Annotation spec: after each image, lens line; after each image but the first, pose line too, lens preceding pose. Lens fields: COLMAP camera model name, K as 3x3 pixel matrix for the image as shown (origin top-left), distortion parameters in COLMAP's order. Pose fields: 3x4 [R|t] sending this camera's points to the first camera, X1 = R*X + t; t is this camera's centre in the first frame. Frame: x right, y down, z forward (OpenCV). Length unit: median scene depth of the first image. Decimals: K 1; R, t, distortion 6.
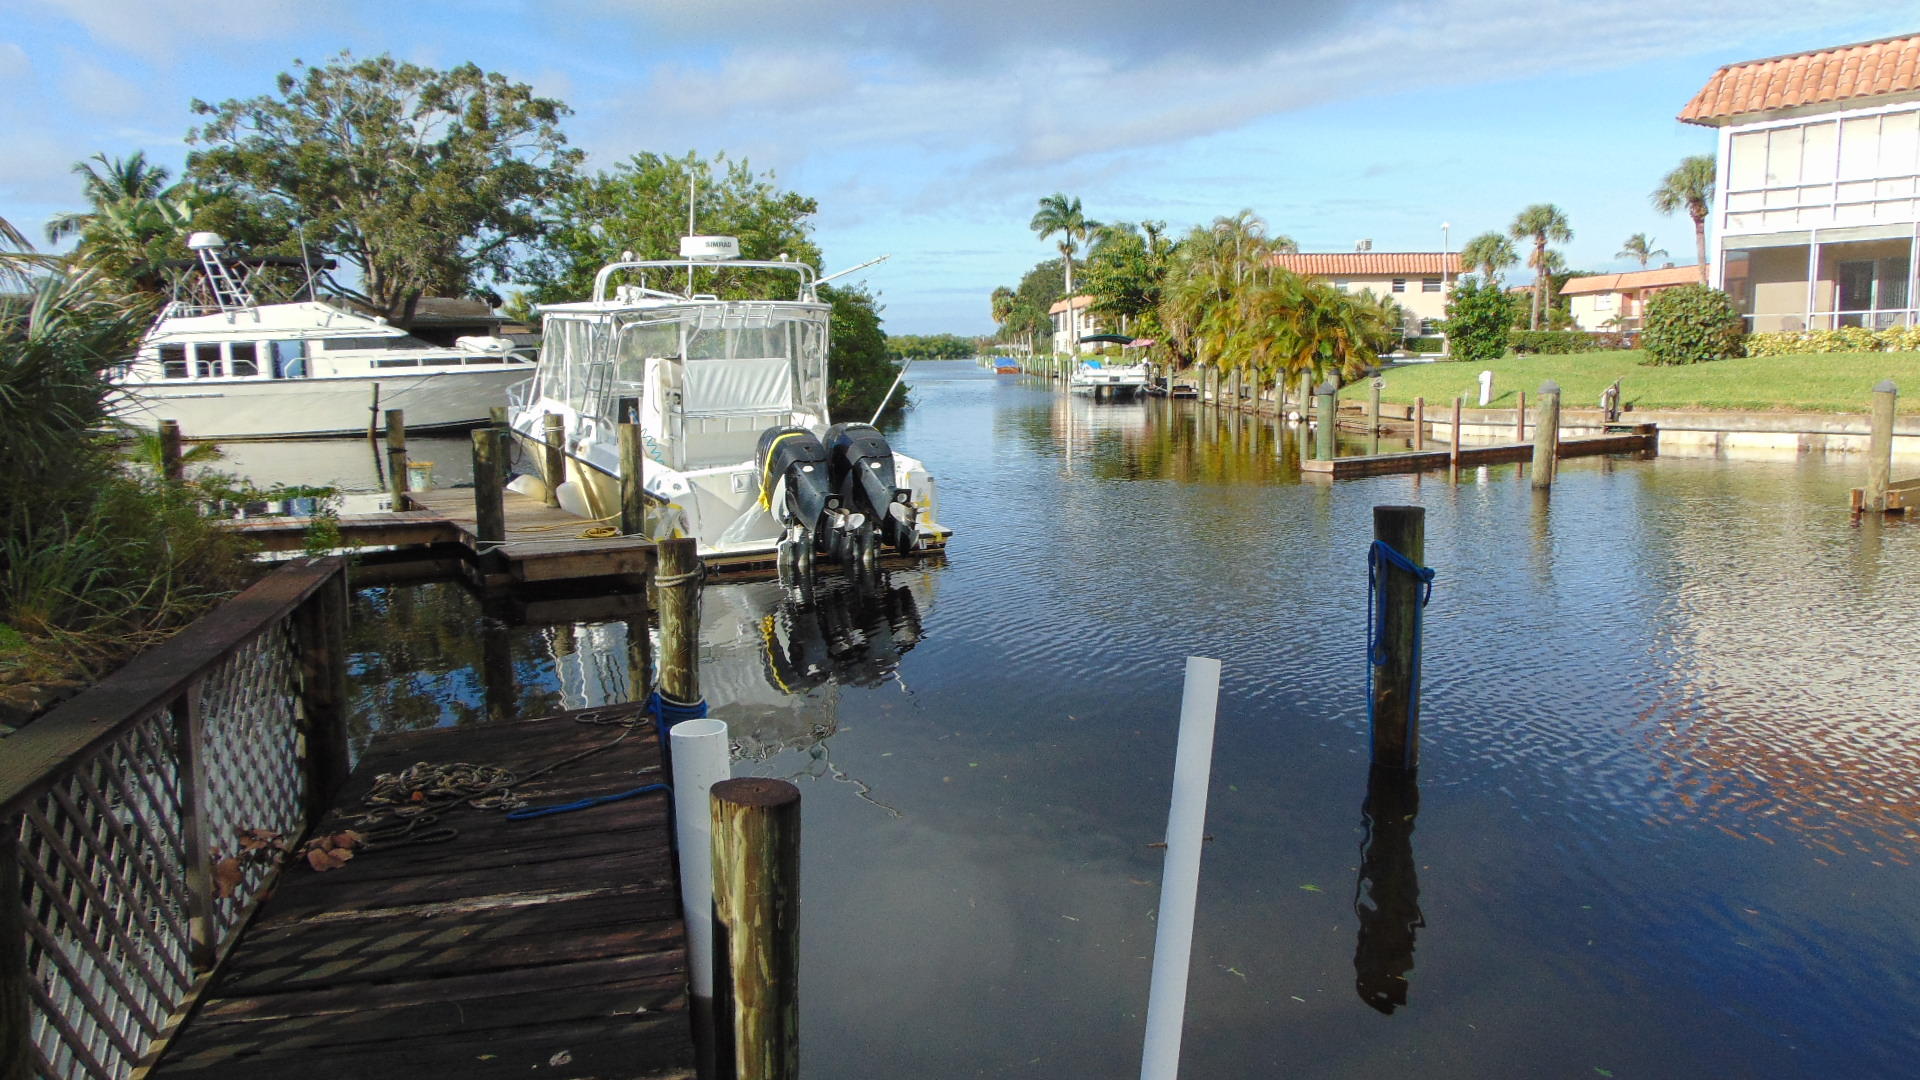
lens RADIAL K [[1463.7, 0, 960.0], [0, 1463.7, 540.0], [0, 0, 1]] dist [-0.014810, 0.066823]
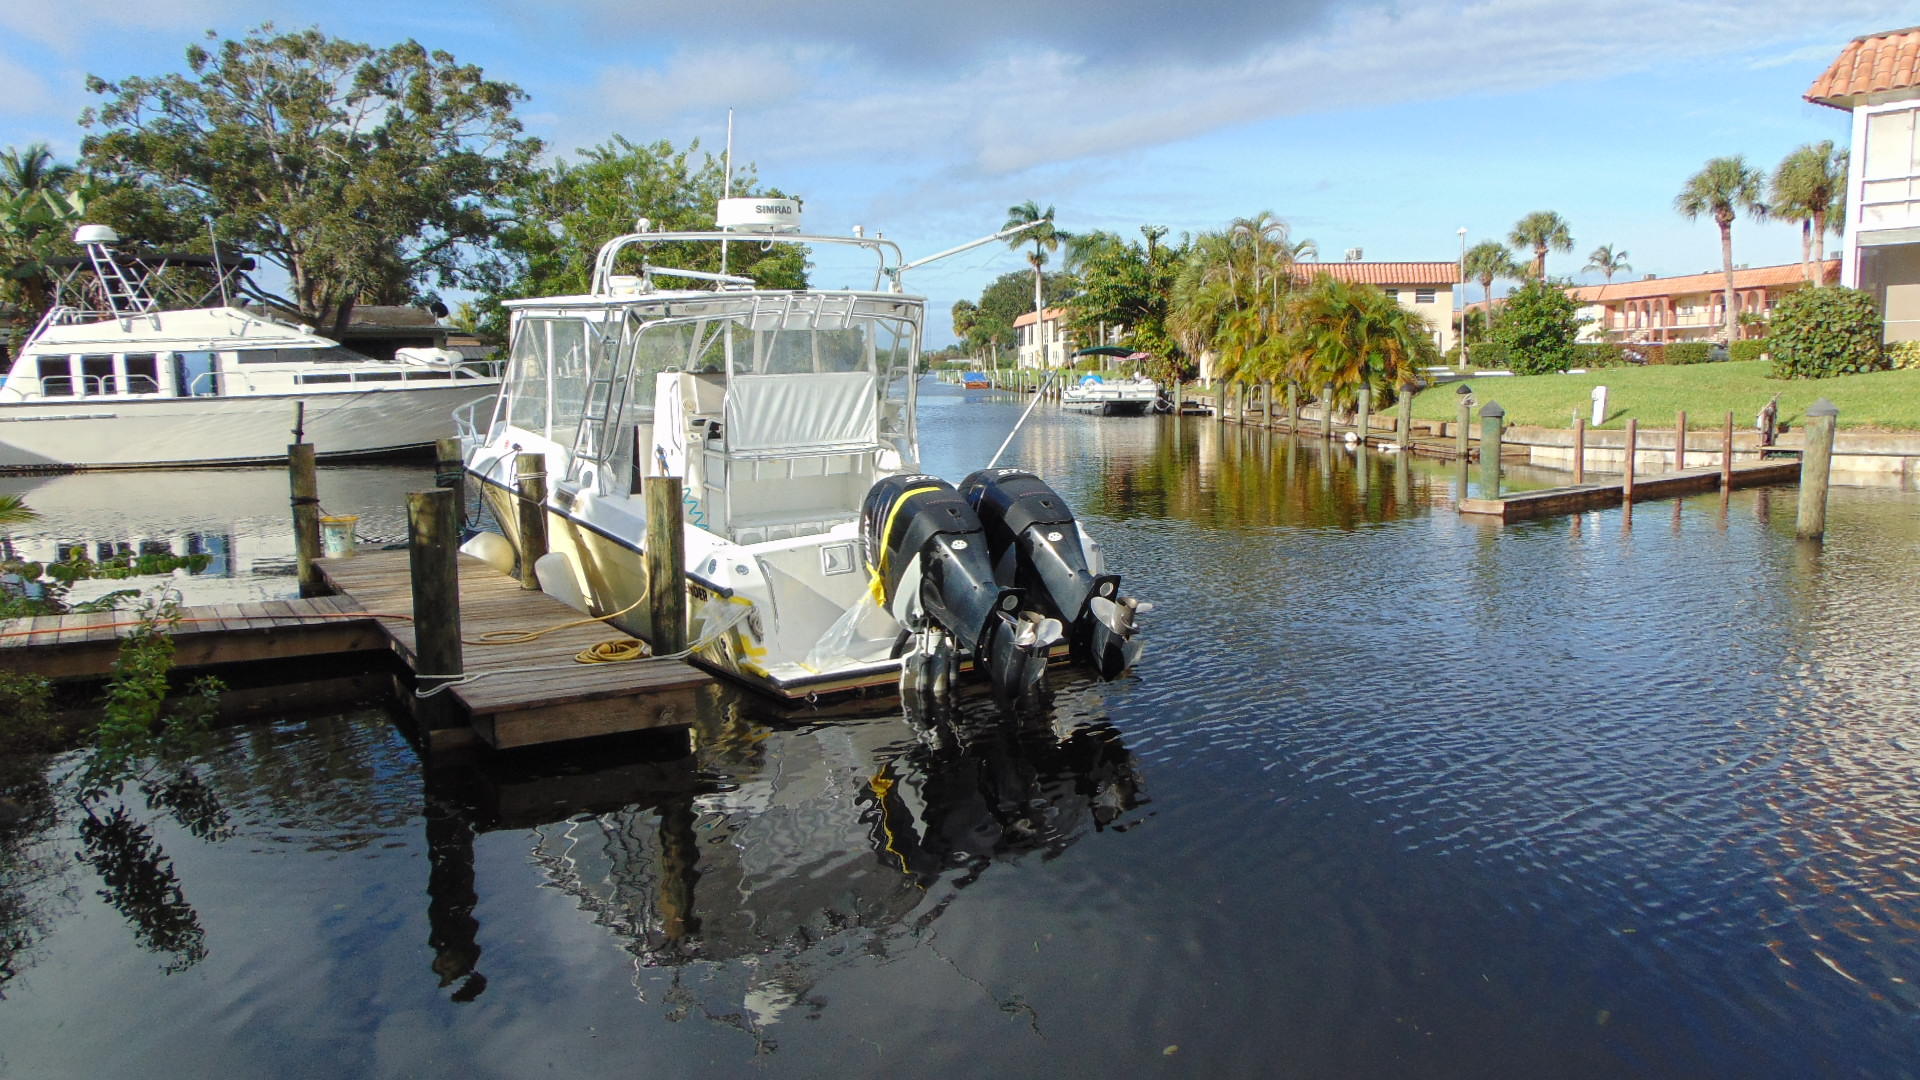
lens RADIAL K [[1463.7, 0, 960.0], [0, 1463.7, 540.0], [0, 0, 1]] dist [-0.014810, 0.066823]
pose [[0.999427, -0.004927, 0.033477, -0.037973], [0.005256, 0.999939, -0.009742, -0.014233], [-0.033427, 0.009912, 0.999392, 0.117574]]
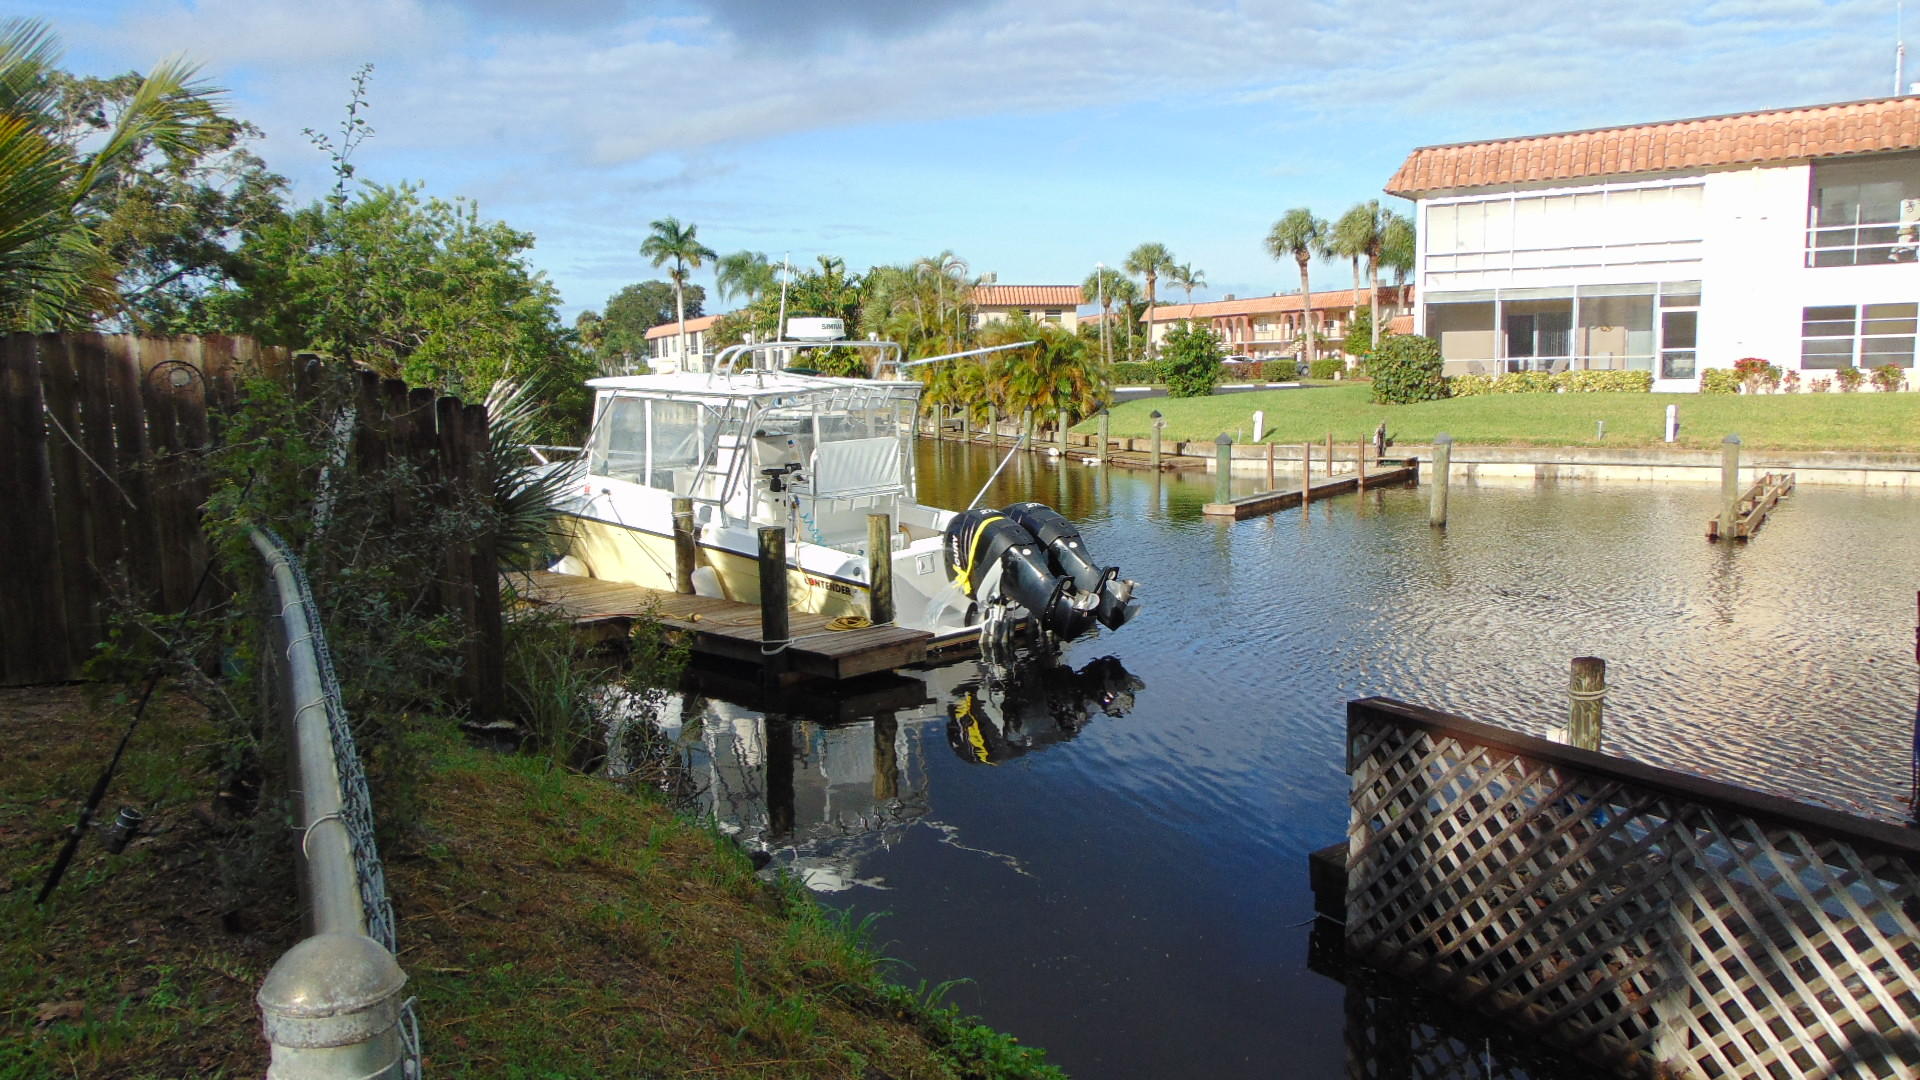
lens RADIAL K [[1465.5, 0, 975.0], [0, 1465.5, 538.3], [0, 0, 1]] dist [-0.038100, 0.135508]
pose [[0.951730, -0.042974, 0.303914, -0.149327], [0.047325, 0.998855, -0.006962, -0.016868], [-0.303267, 0.021008, 0.952674, 0.003984]]
